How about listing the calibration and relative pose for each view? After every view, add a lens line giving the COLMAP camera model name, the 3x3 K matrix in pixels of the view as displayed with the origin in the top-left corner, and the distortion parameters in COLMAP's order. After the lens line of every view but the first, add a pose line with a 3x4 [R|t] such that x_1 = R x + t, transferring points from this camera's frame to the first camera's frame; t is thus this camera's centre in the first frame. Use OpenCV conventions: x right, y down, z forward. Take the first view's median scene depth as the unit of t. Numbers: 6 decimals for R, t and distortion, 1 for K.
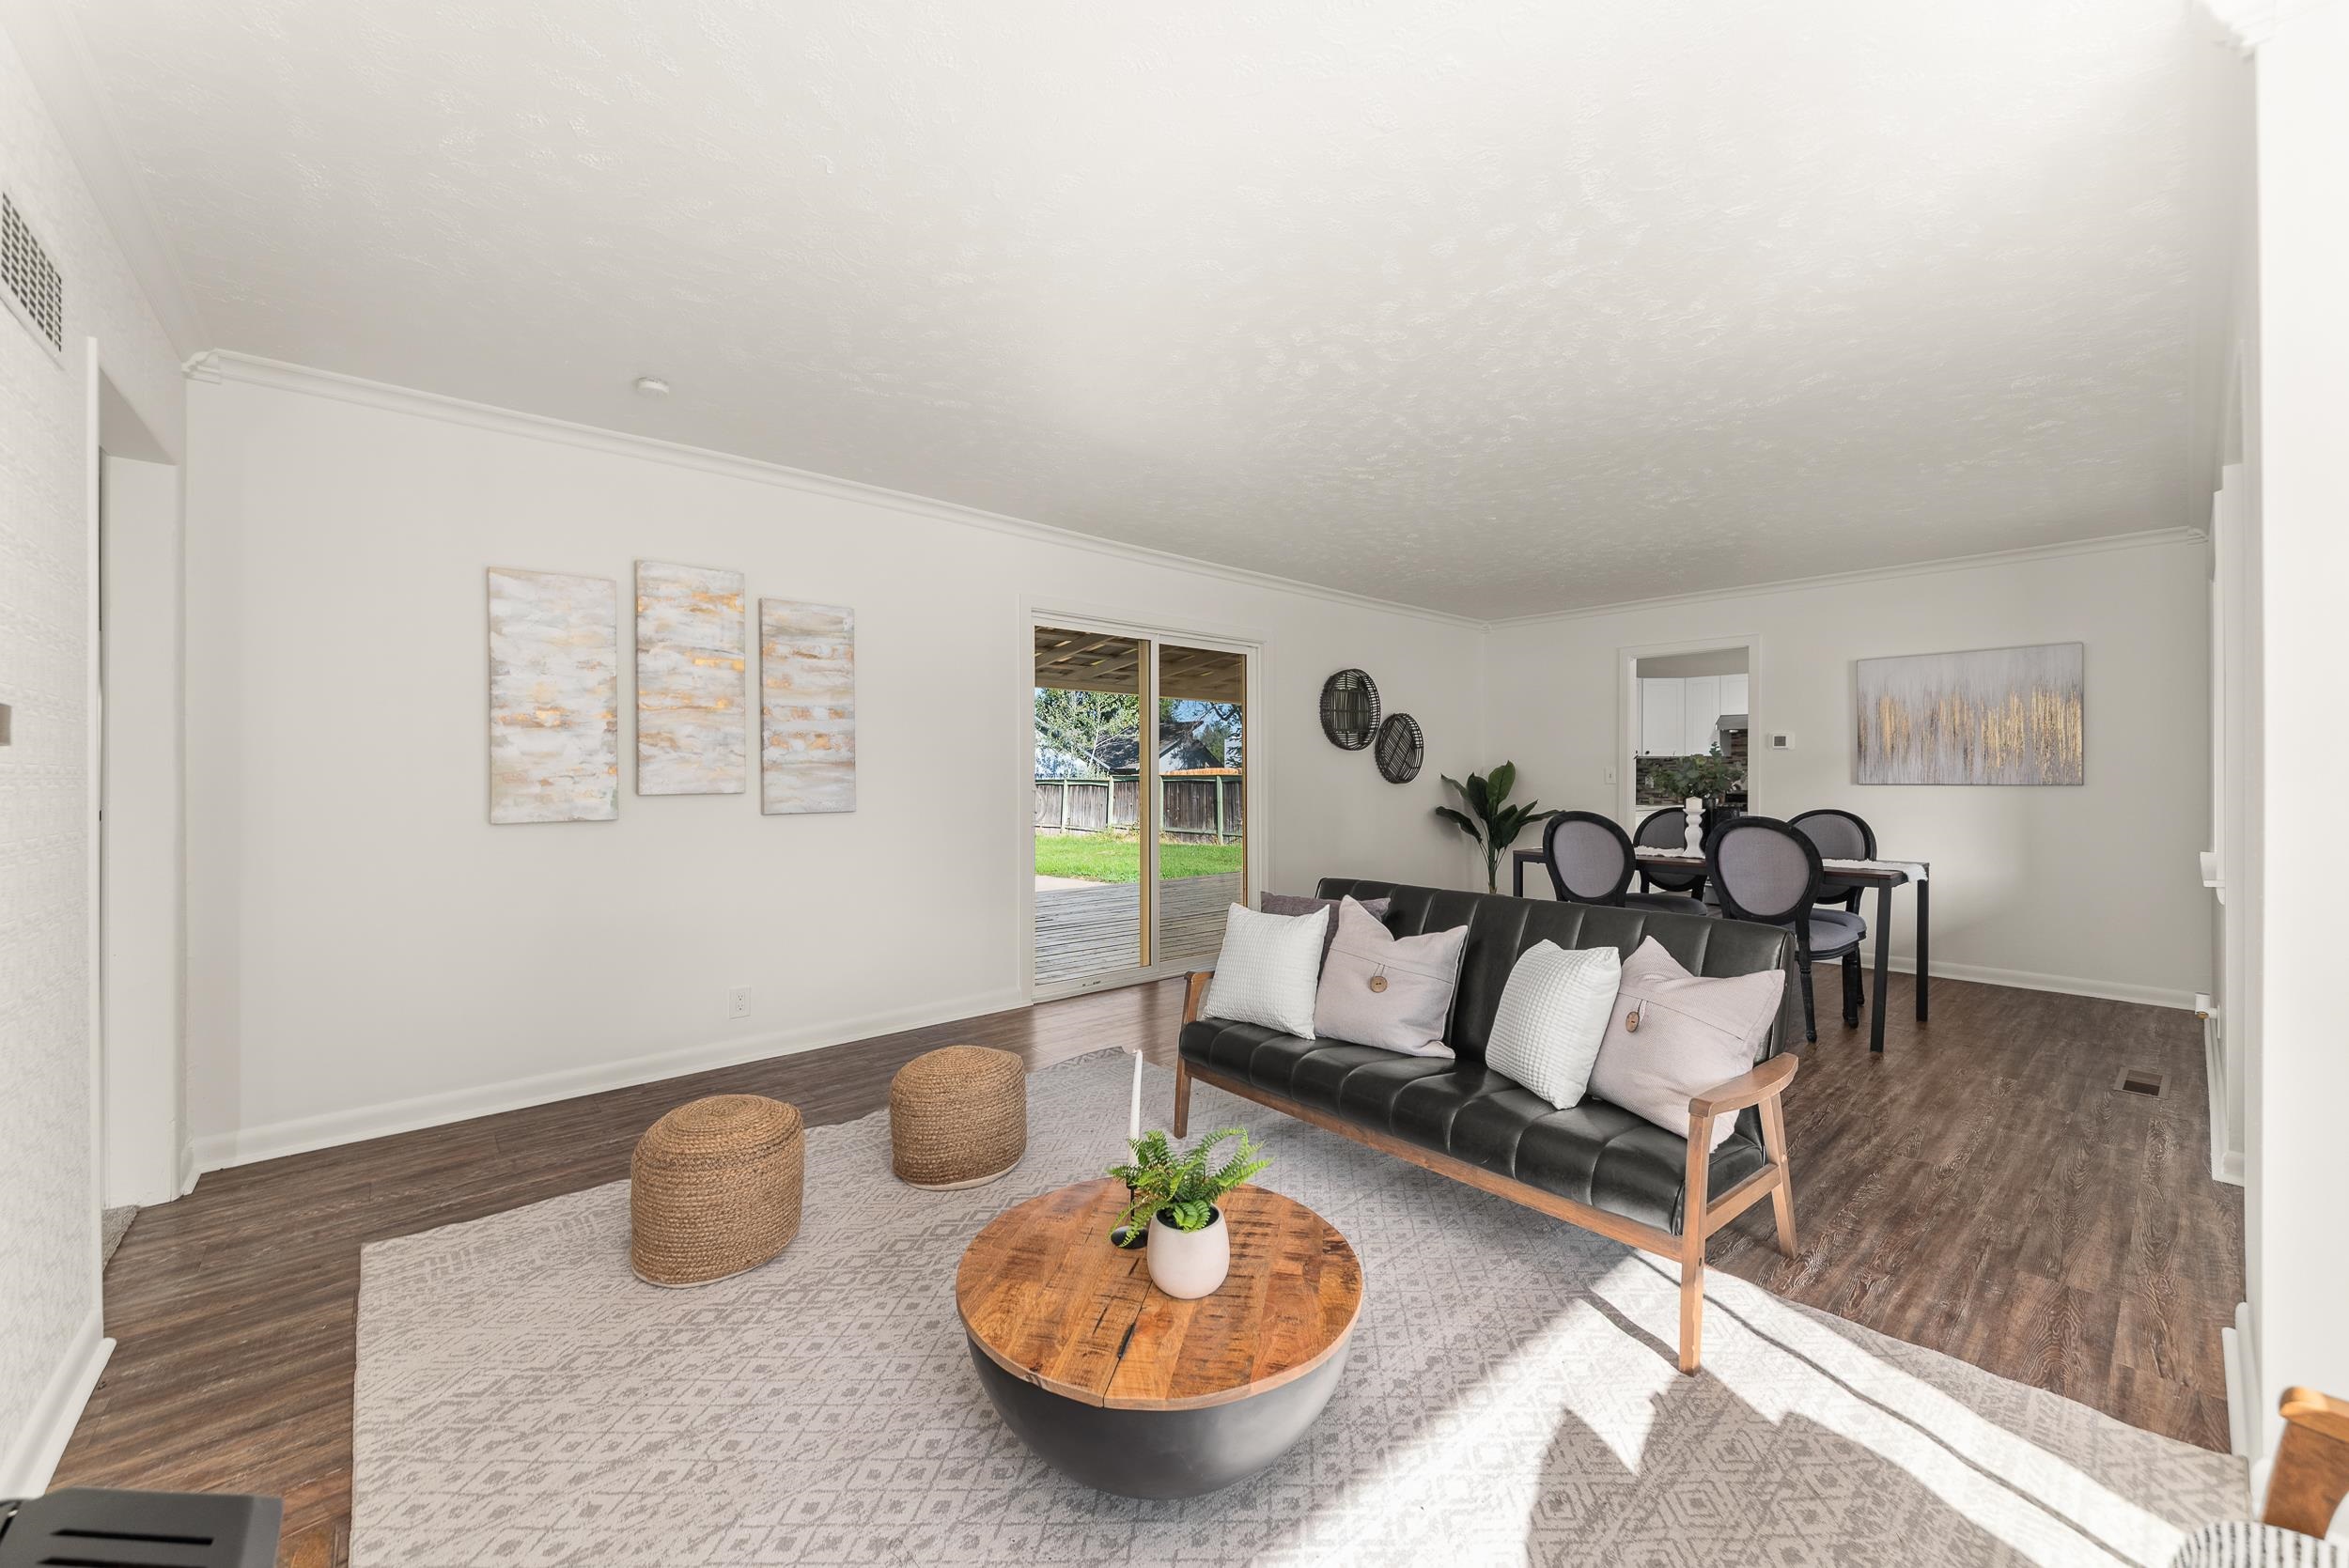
lens RADIAL K [[891.0, 0, 1174.5], [0, 891.0, 784.0], [0, 0, 1]] dist [-0.001672, -0.000391]
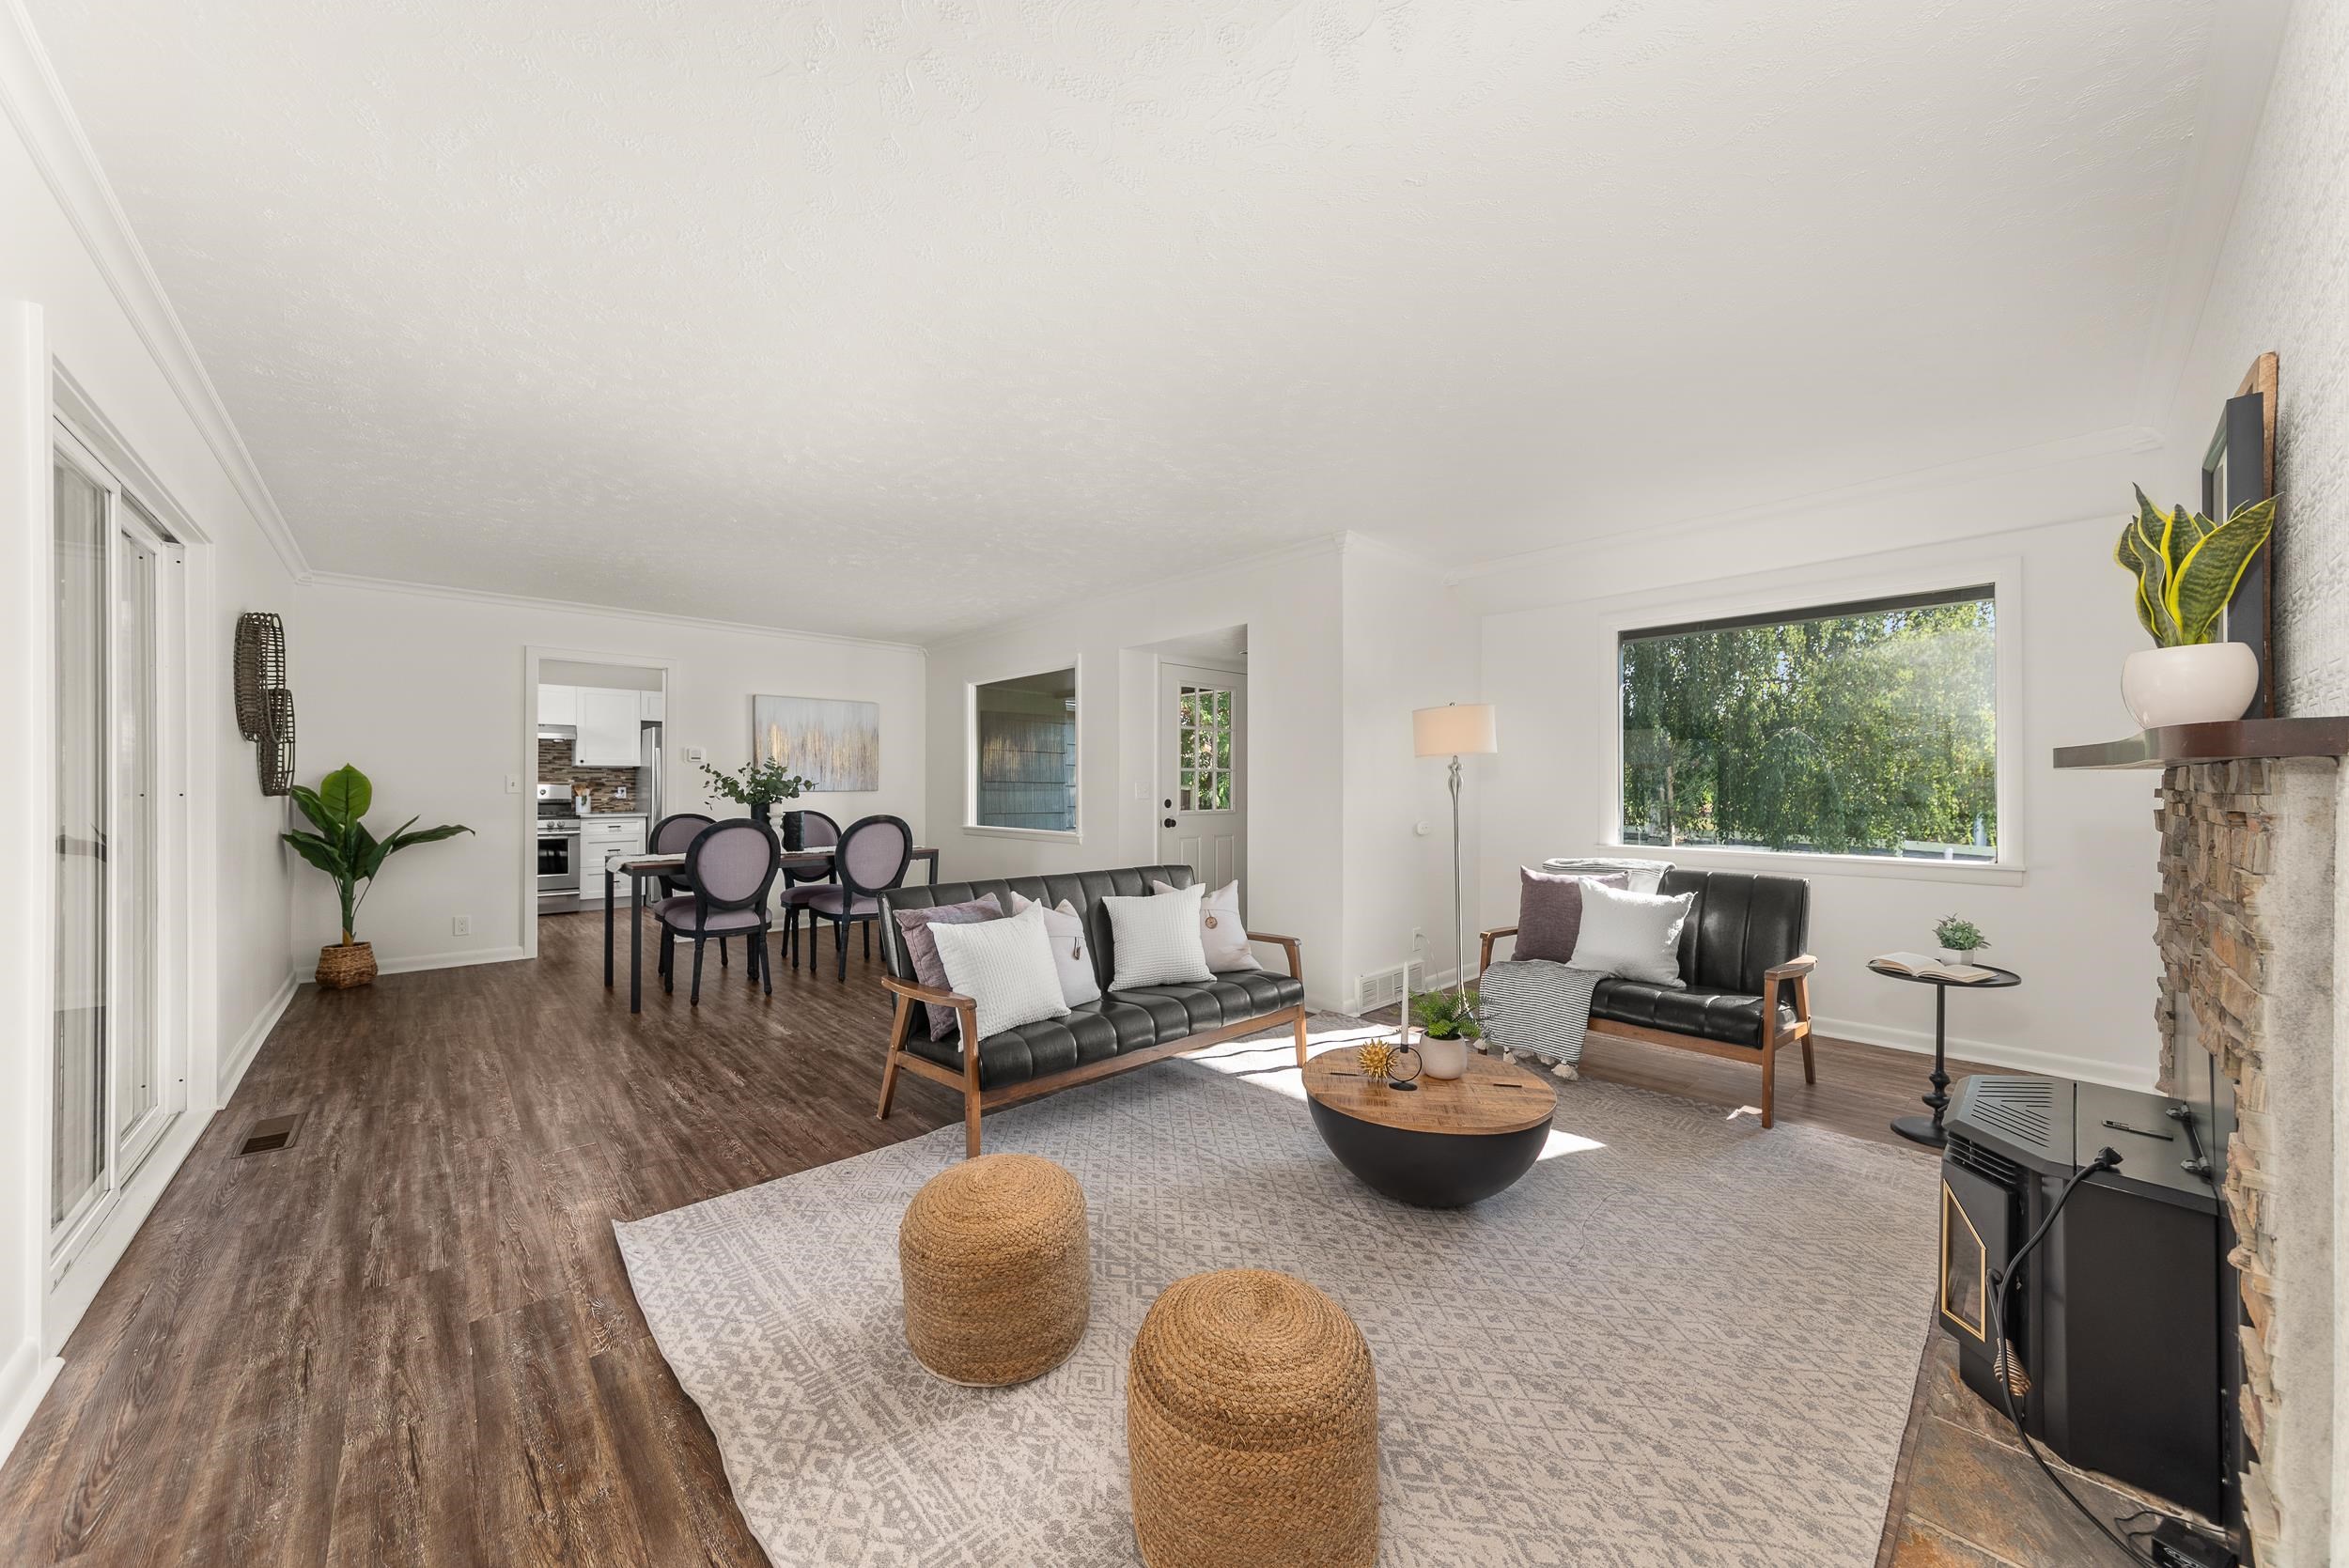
lens RADIAL K [[820.1, 0, 1174.5], [0, 820.1, 784.0], [0, 0, 1]] dist [-0.002529, -0.000075]
pose [[-0.011090, 0.004999, 0.999926, -0.442845], [0.008059, 0.999955, -0.004910, -0.000862], [-0.999906, 0.008004, -0.011130, 0.429209]]
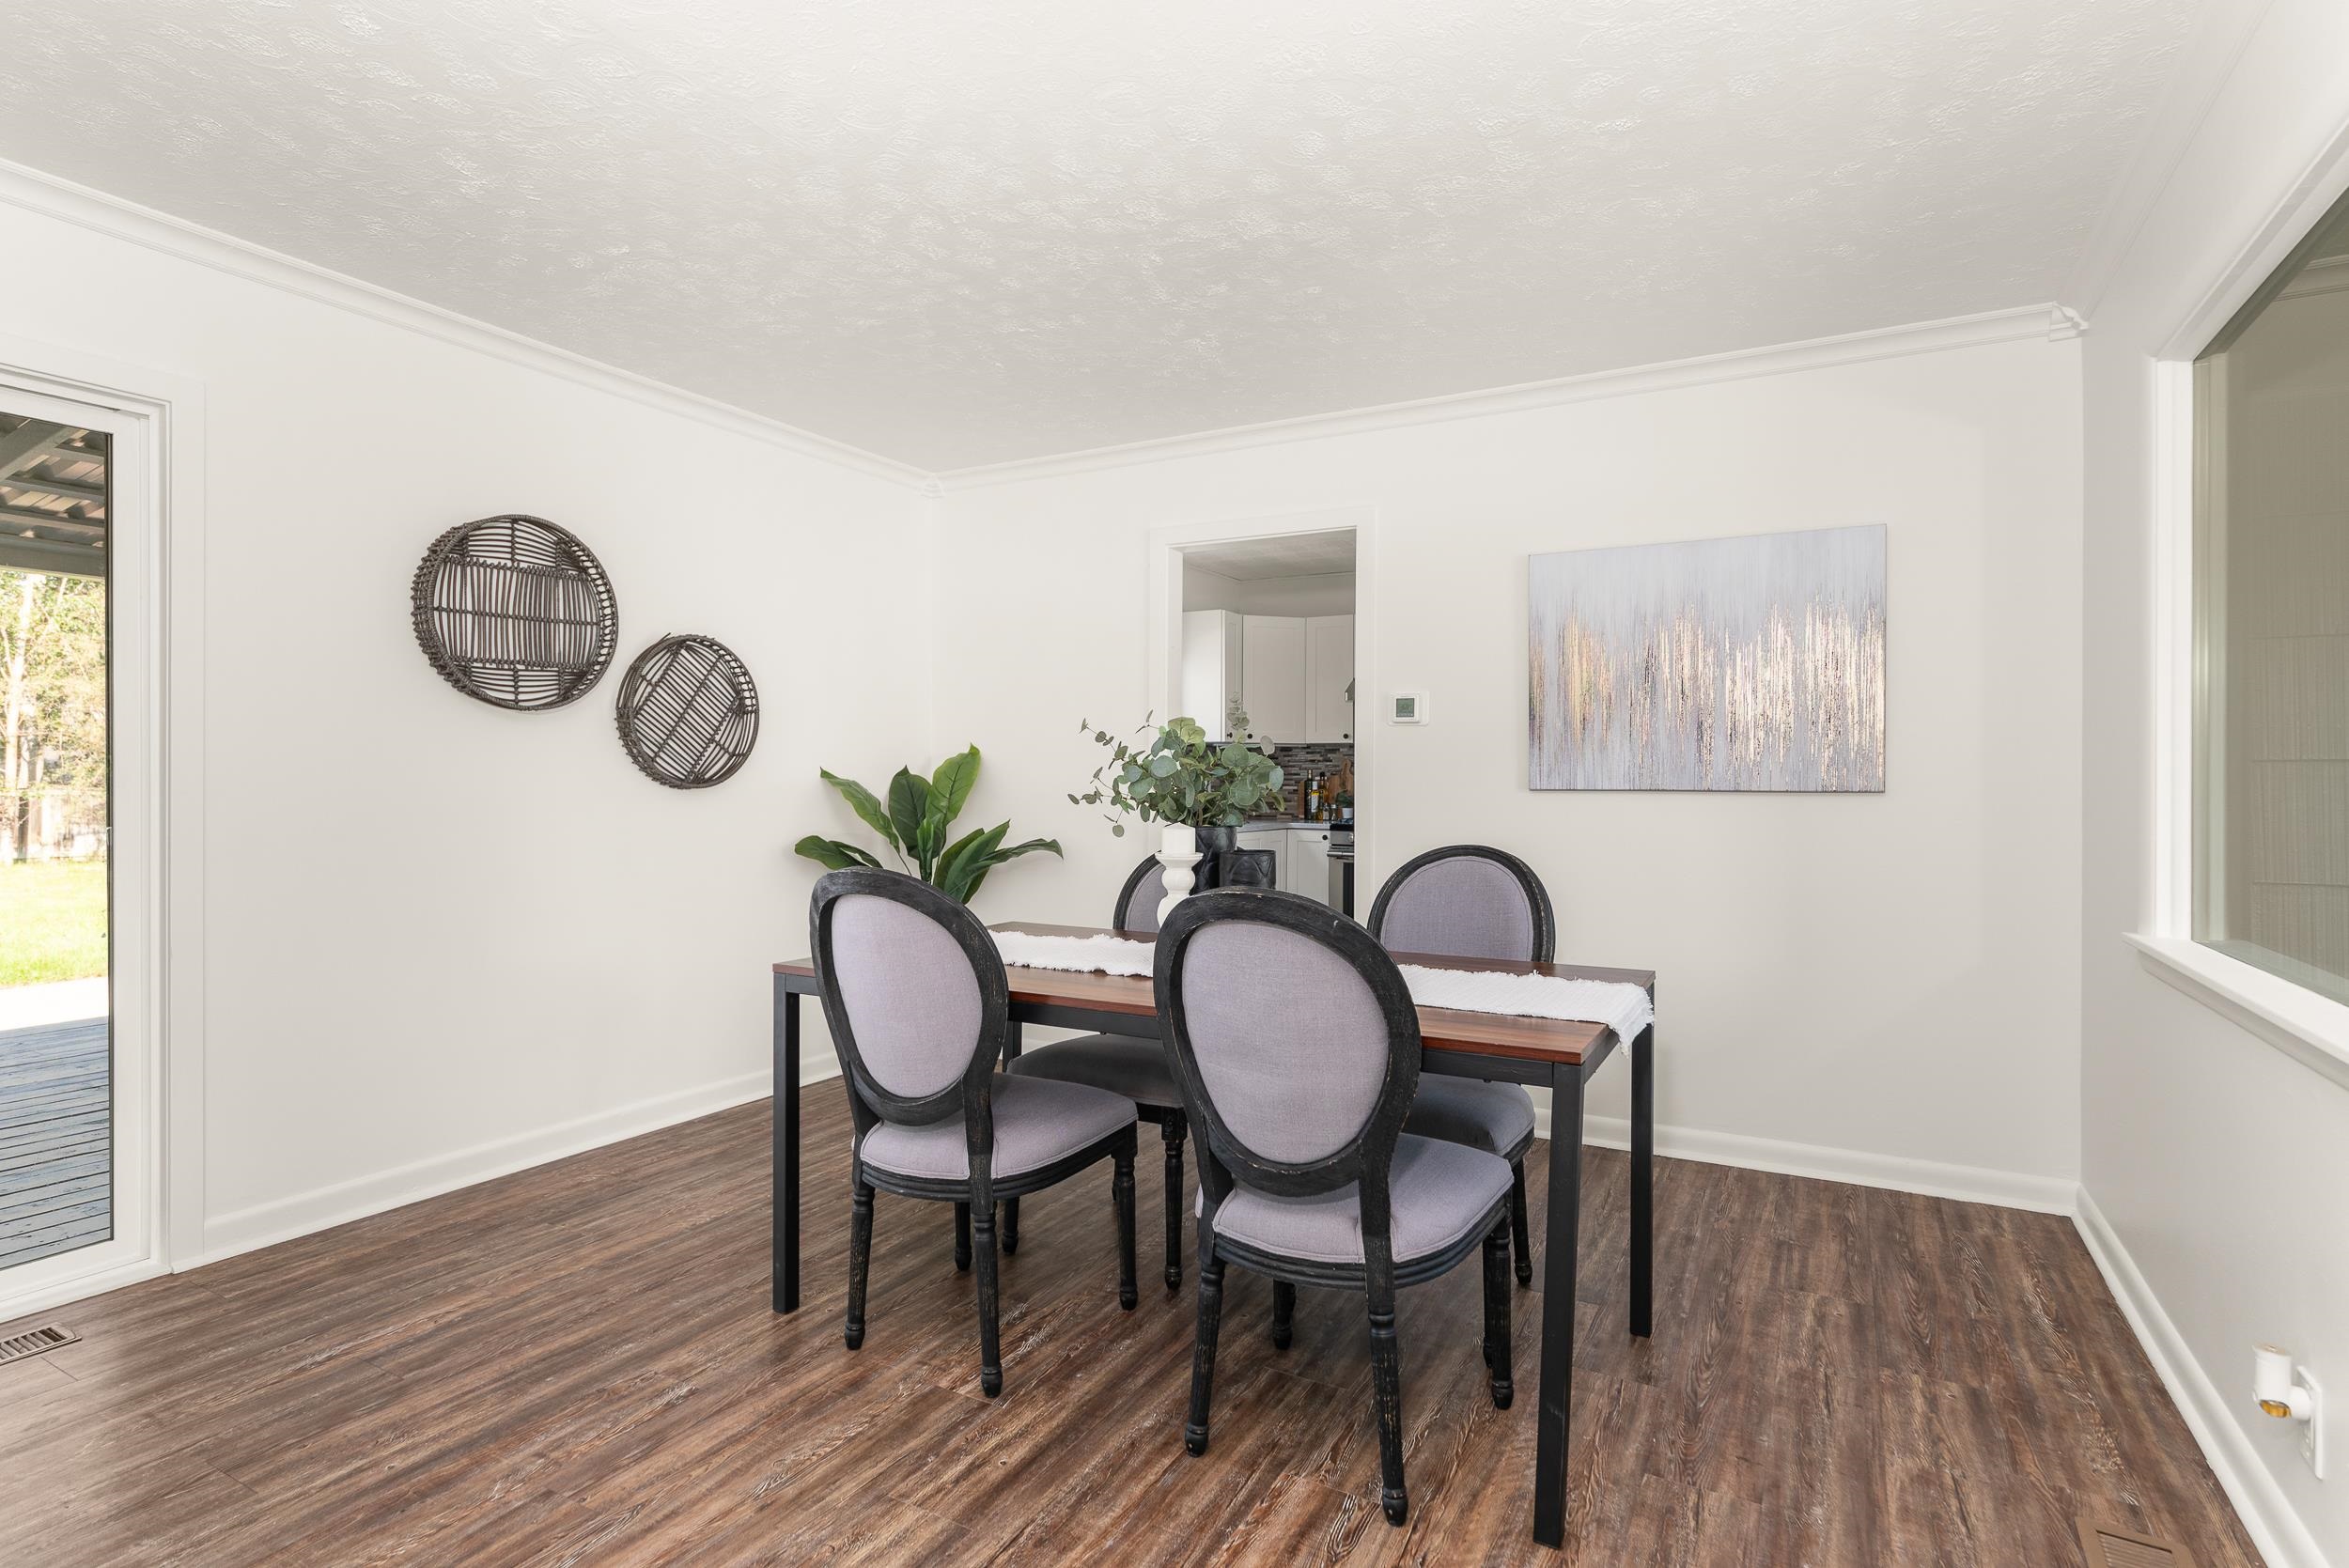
lens RADIAL K [[1152.0, 0, 1174.5], [0, 1152.0, 784.0], [0, 0, 1]] dist [0.037068, -0.000078]
pose [[0.944144, 0.000705, 0.329531, 0.353877], [0.000076, 0.999997, -0.002359, -0.001966], [-0.329532, 0.002252, 0.944142, 0.435577]]
